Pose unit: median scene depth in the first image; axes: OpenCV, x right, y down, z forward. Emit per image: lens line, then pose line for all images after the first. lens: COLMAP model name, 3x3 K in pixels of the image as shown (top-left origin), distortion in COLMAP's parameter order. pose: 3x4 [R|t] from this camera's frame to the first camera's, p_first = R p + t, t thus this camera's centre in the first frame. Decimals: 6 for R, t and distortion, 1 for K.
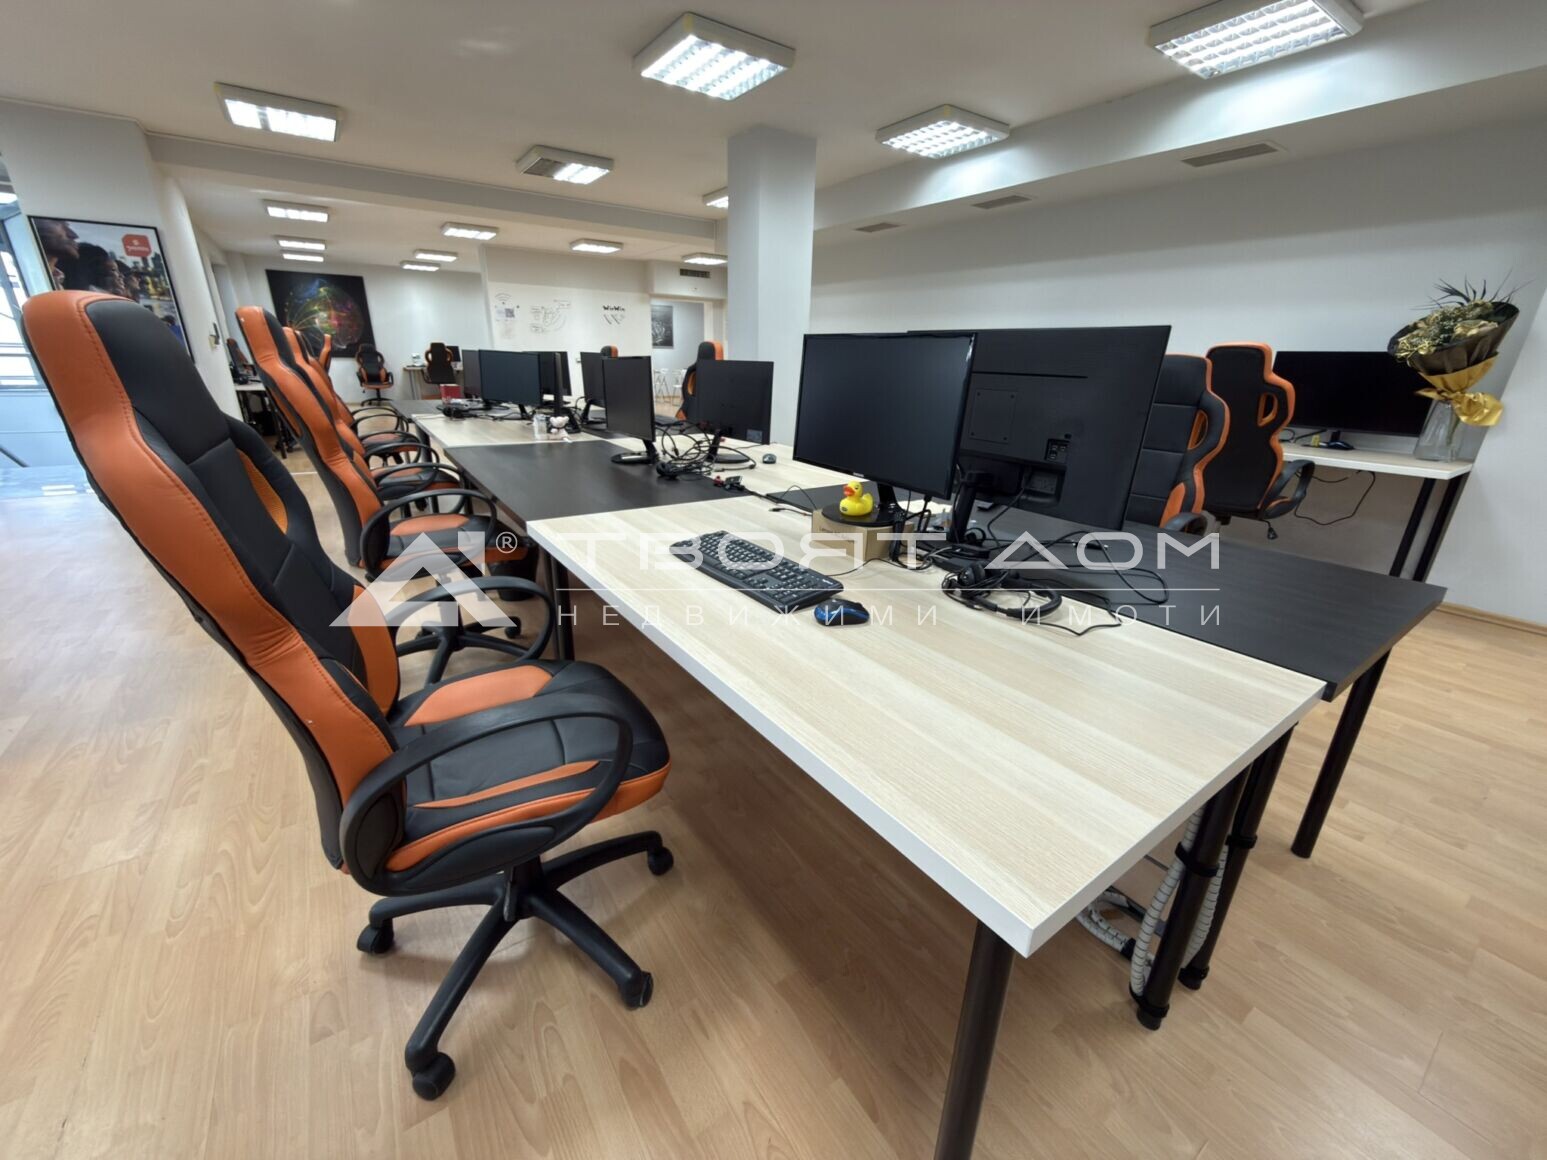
lens RADIAL K [[614.0, 0, 773.5], [0, 614.0, 580.0], [0, 0, 1]] dist [0.000444, -0.000494]
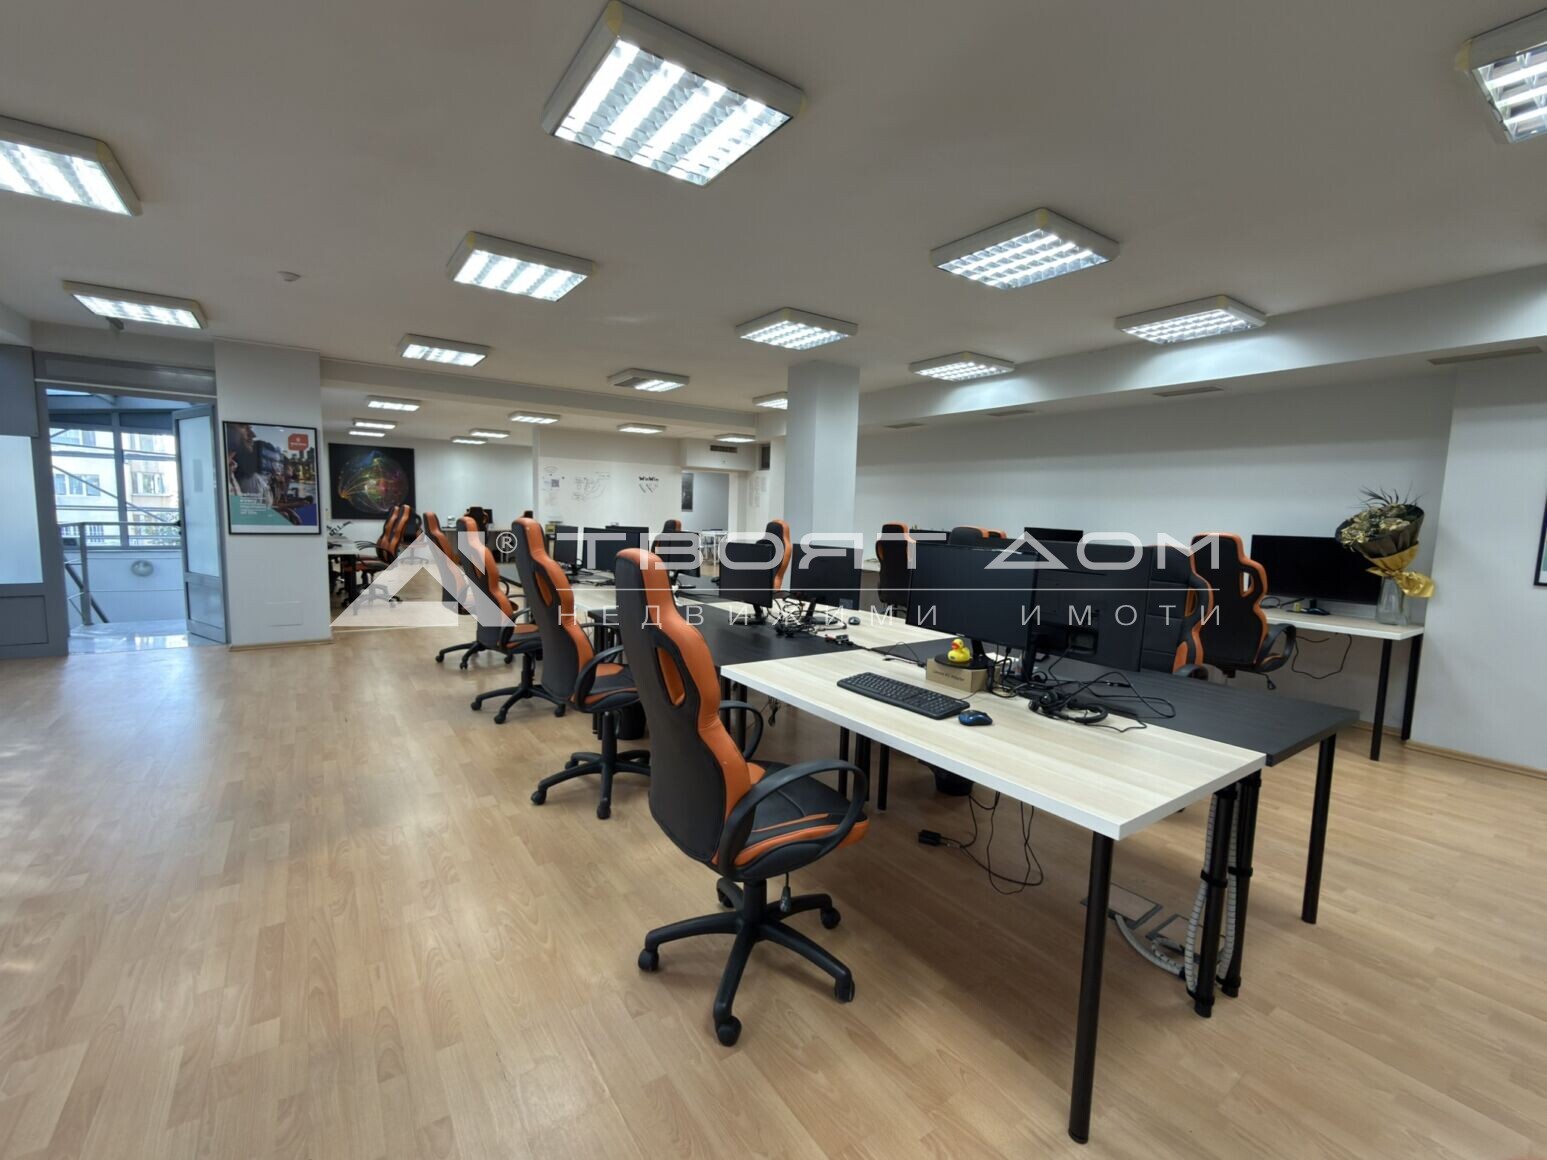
lens RADIAL K [[659.1, 0, 773.5], [0, 659.1, 580.0], [0, 0, 1]] dist [0.000415, 0.000242]
pose [[0.999979, 0.005504, 0.003340, -0.173524], [-0.004517, 0.969455, -0.245228, 0.051162], [-0.004588, 0.245208, 0.969460, -0.317089]]
